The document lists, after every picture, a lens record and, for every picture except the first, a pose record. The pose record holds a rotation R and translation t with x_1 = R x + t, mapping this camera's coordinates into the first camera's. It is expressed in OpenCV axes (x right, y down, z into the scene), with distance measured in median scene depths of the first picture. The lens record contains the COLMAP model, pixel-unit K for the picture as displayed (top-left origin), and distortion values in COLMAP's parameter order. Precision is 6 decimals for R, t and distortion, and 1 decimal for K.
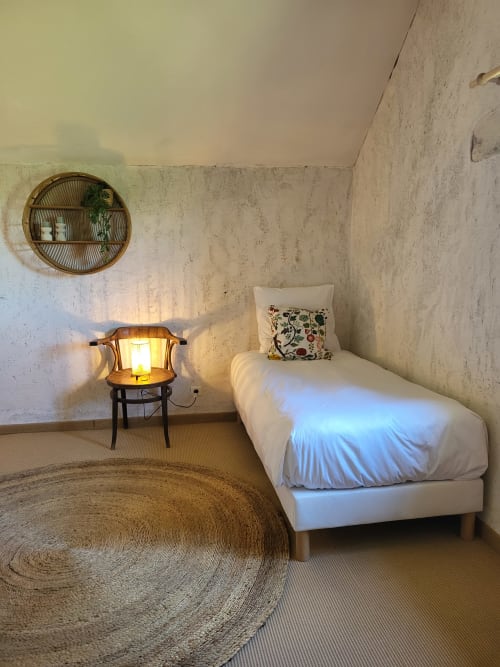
lens RADIAL K [[505.4, 0, 250.9], [0, 505.4, 328.3], [0, 0, 1]] dist [0.027757, -0.013170]
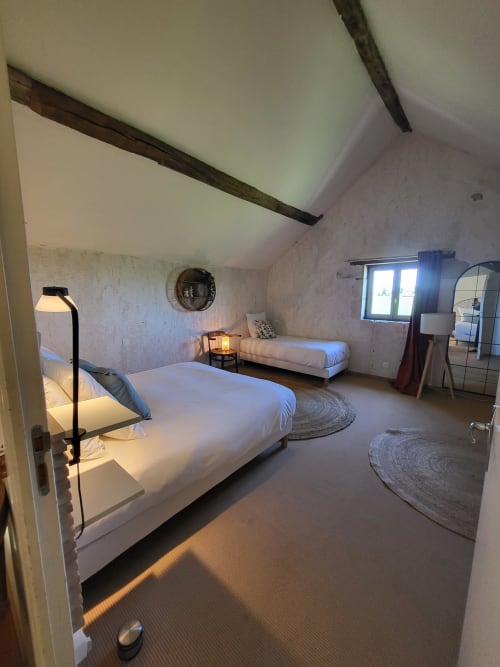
lens RADIAL K [[263.0, 0, 249.9], [0, 263.0, 336.5], [0, 0, 1]] dist [0.001288, -0.000245]
pose [[0.778503, -0.092292, 0.620818, -0.913955], [0.082618, 0.995592, 0.044404, -0.024417], [-0.622179, 0.016722, 0.782696, -0.090263]]
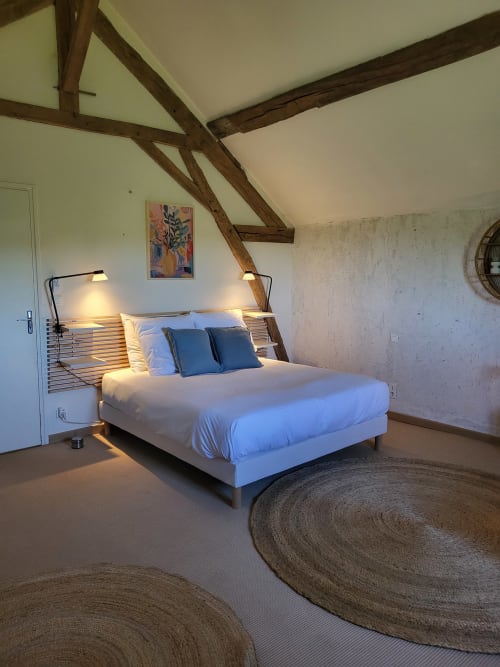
lens RADIAL K [[505.4, 0, 250.2], [0, 505.4, 337.5], [0, 0, 1]] dist [0.027757, -0.013170]
pose [[0.496364, 0.108036, -0.861366, 0.315084], [-0.114234, 0.991727, 0.058558, -0.034935], [0.860565, 0.069331, 0.504599, -0.030844]]
